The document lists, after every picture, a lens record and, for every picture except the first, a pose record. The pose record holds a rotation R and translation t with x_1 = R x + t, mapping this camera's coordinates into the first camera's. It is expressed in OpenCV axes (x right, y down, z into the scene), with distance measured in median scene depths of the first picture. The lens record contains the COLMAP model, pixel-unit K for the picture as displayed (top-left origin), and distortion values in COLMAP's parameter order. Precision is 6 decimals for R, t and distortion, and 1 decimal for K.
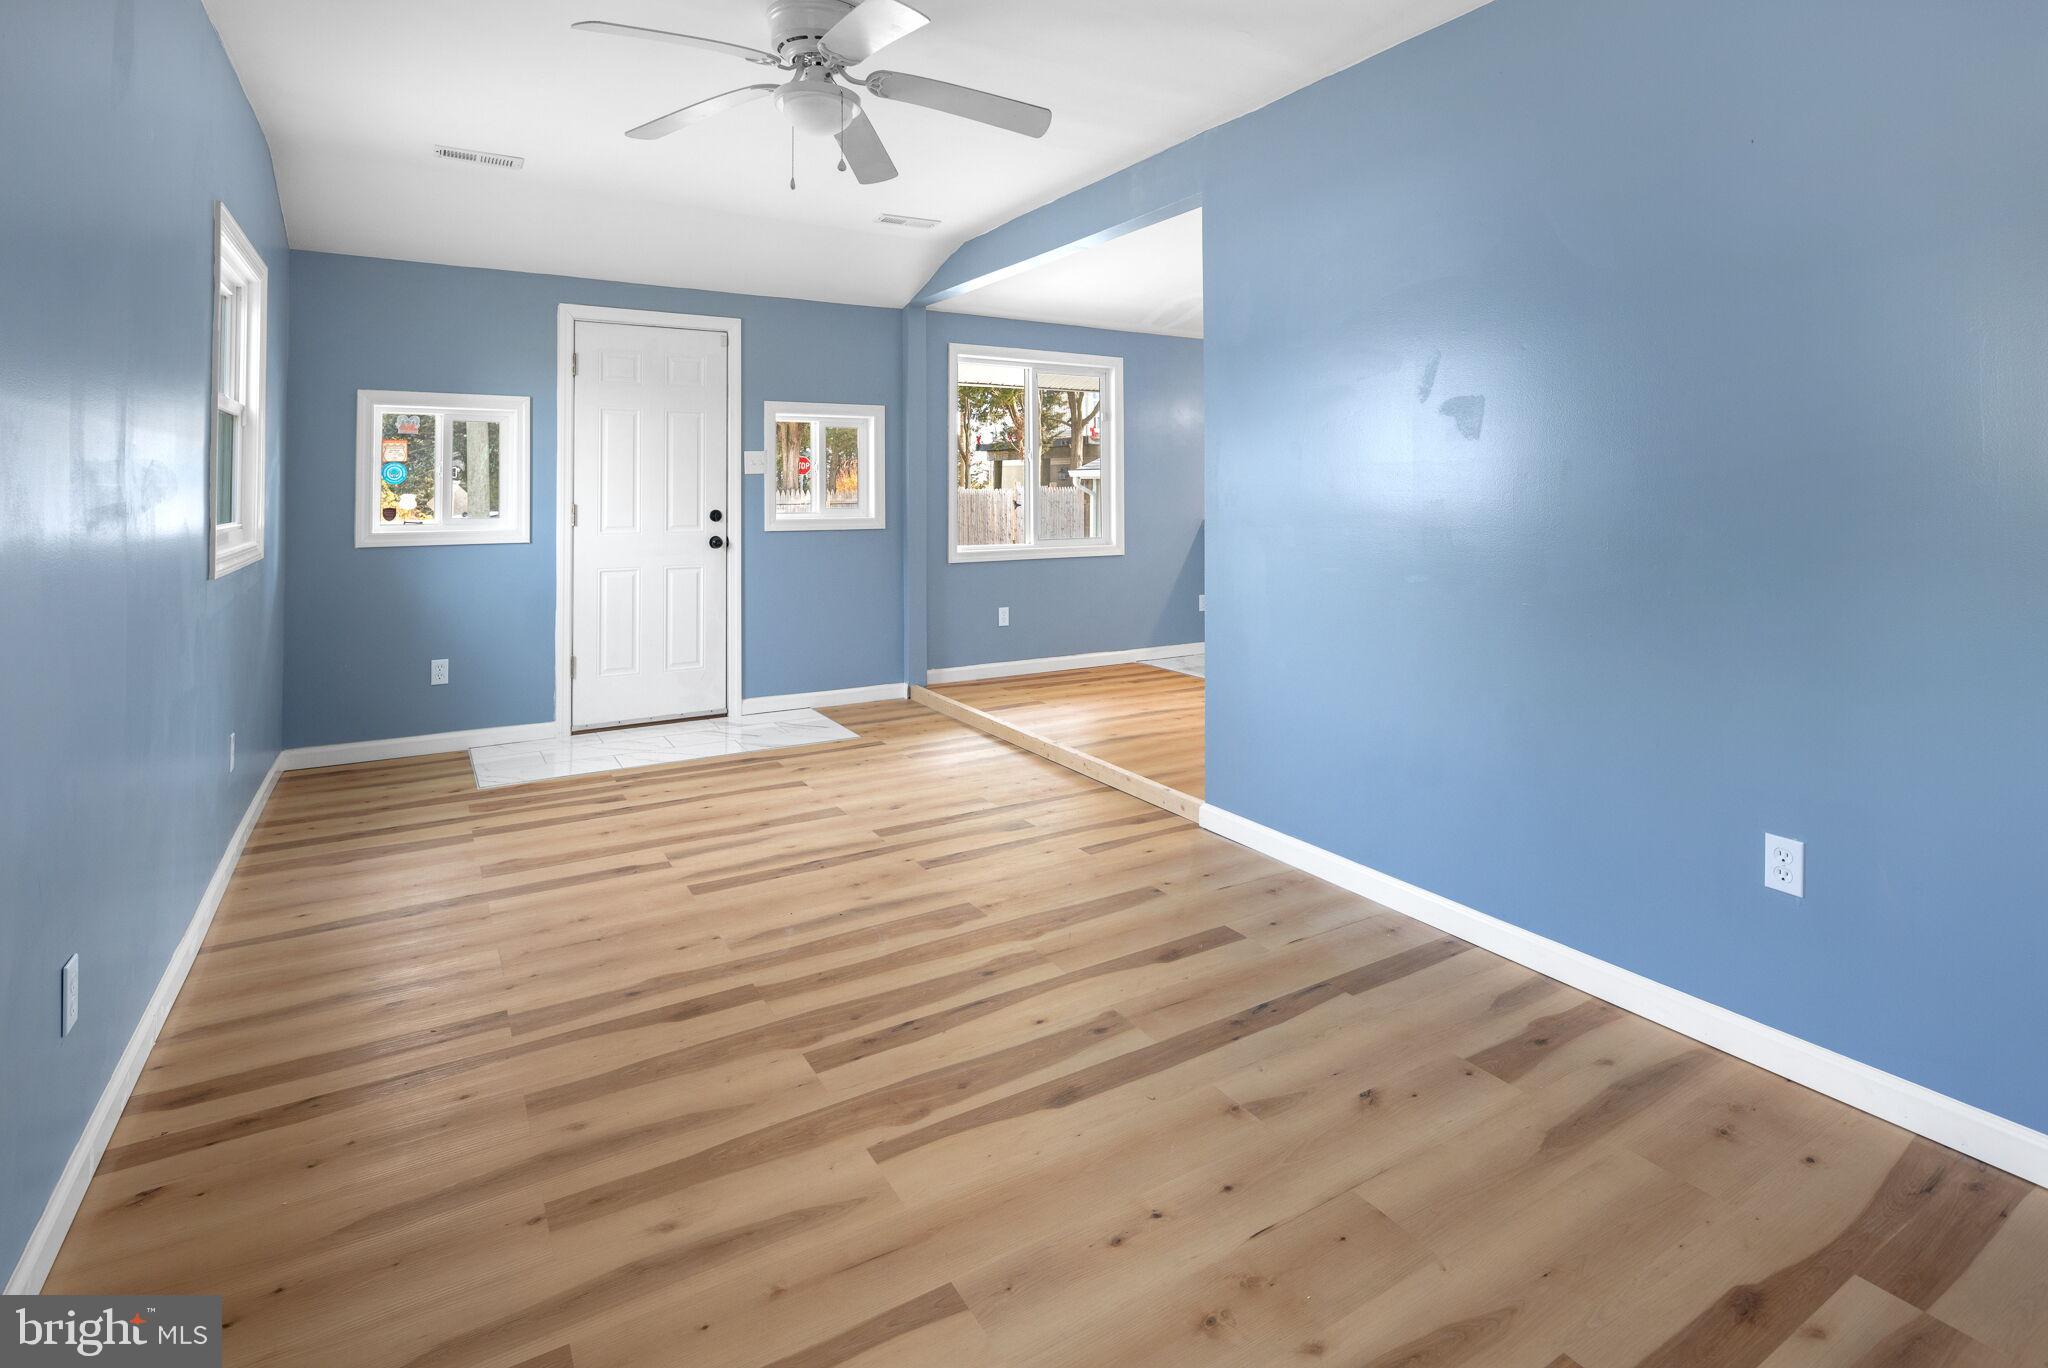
lens RADIAL K [[1015.1, 0, 1020.9], [0, 1015.1, 440.3], [0, 0, 1]] dist [0.001153, -0.003248]
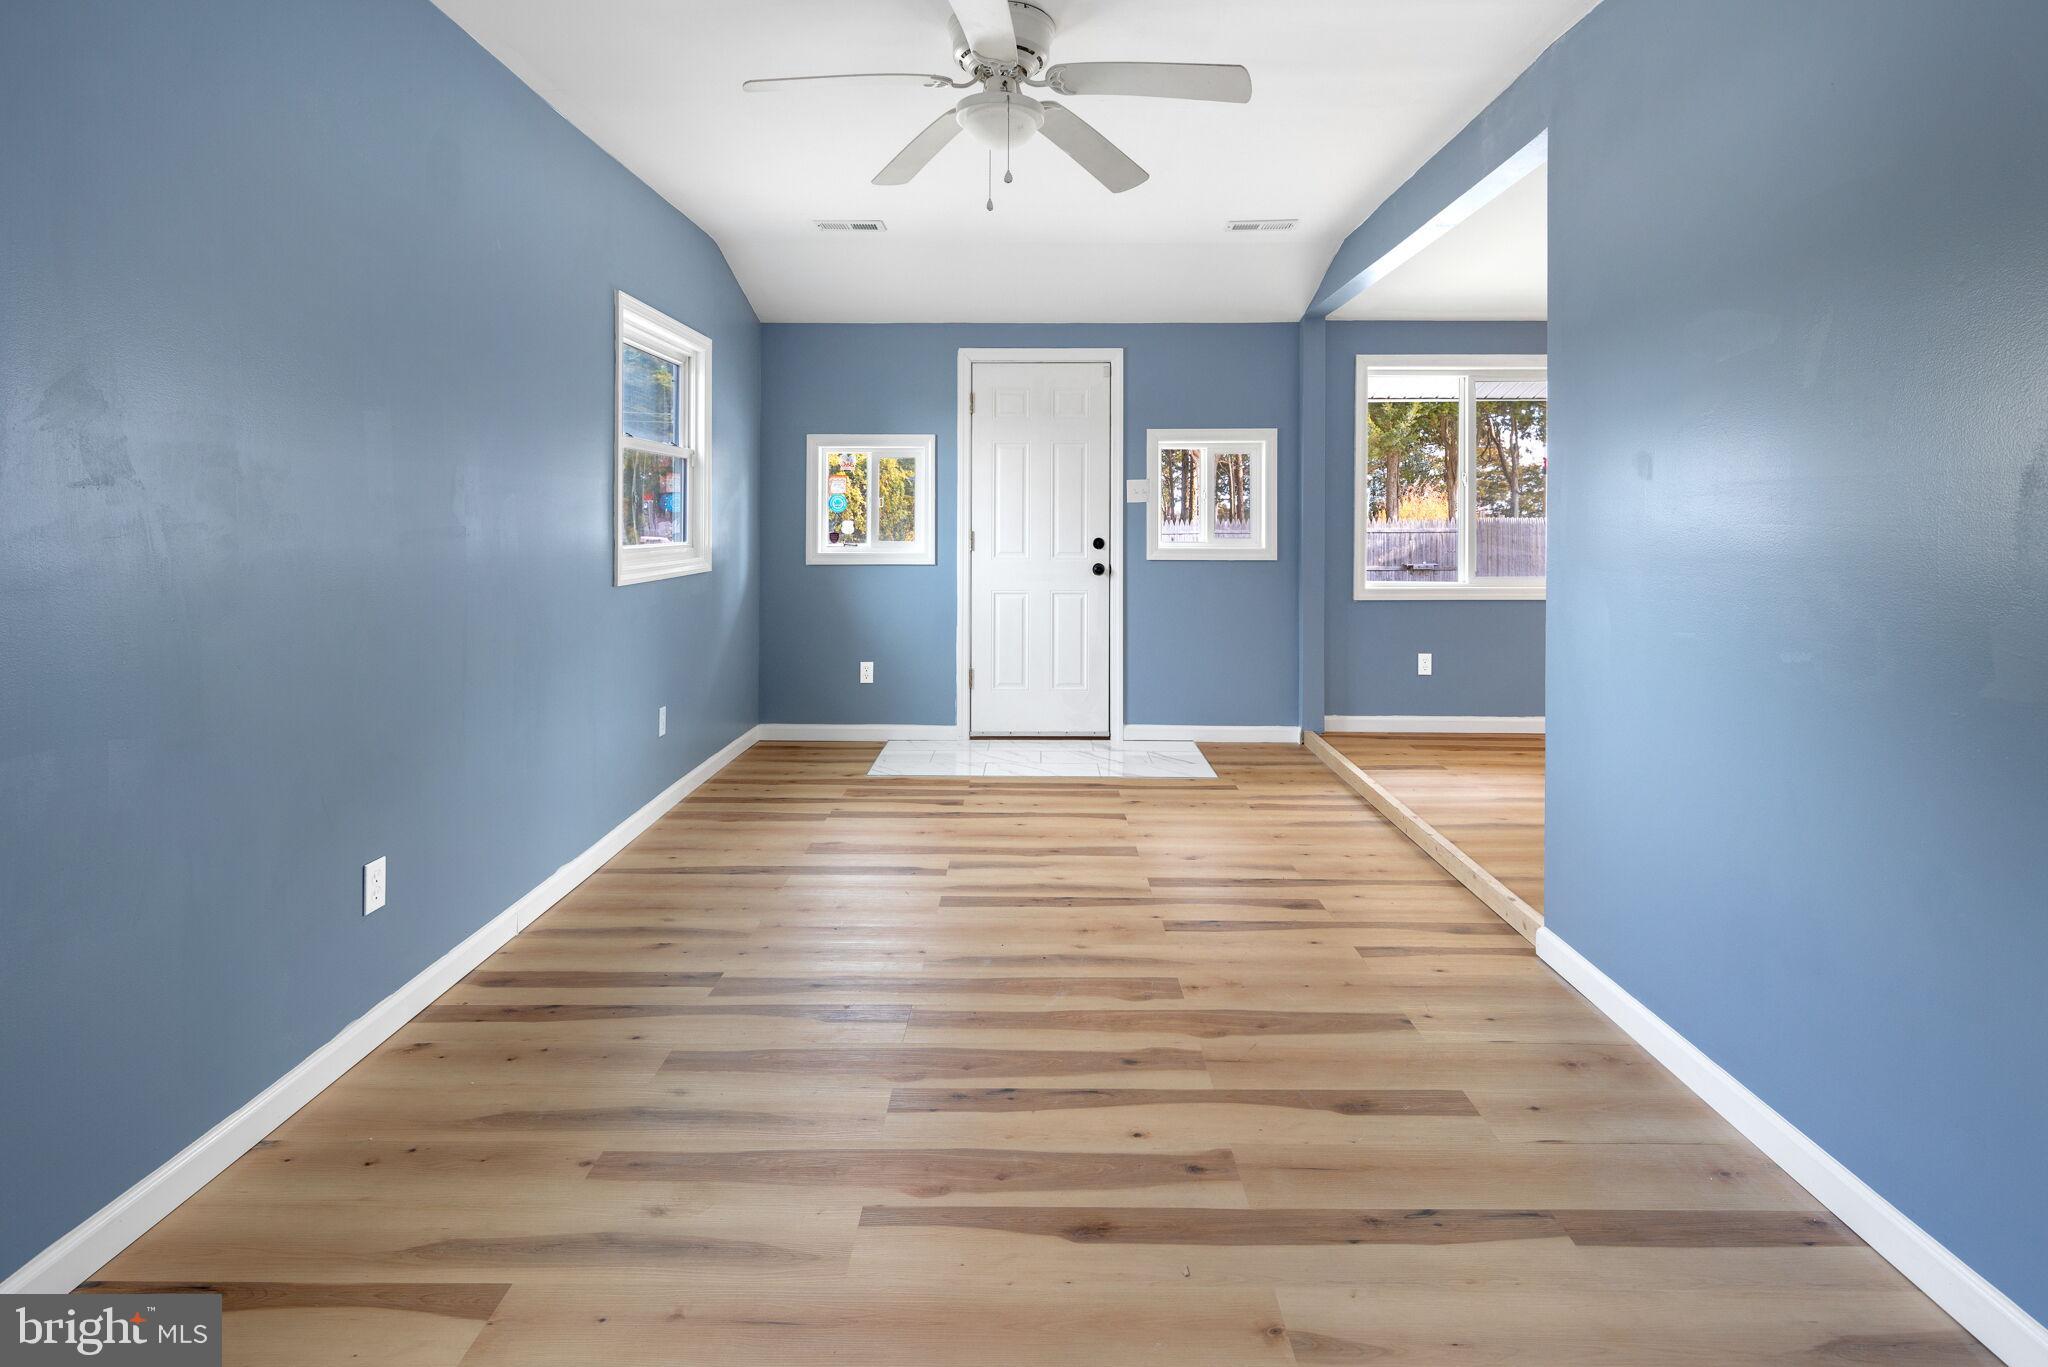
lens RADIAL K [[1002.4, 0, 1023.4], [0, 1002.4, 500.3], [0, 0, 1]] dist [0.005736, -0.001223]
pose [[0.850169, -0.005947, -0.526476, 0.182907], [0.022325, 0.999444, 0.024762, 0.004479], [0.526036, -0.032806, 0.849830, 0.112666]]
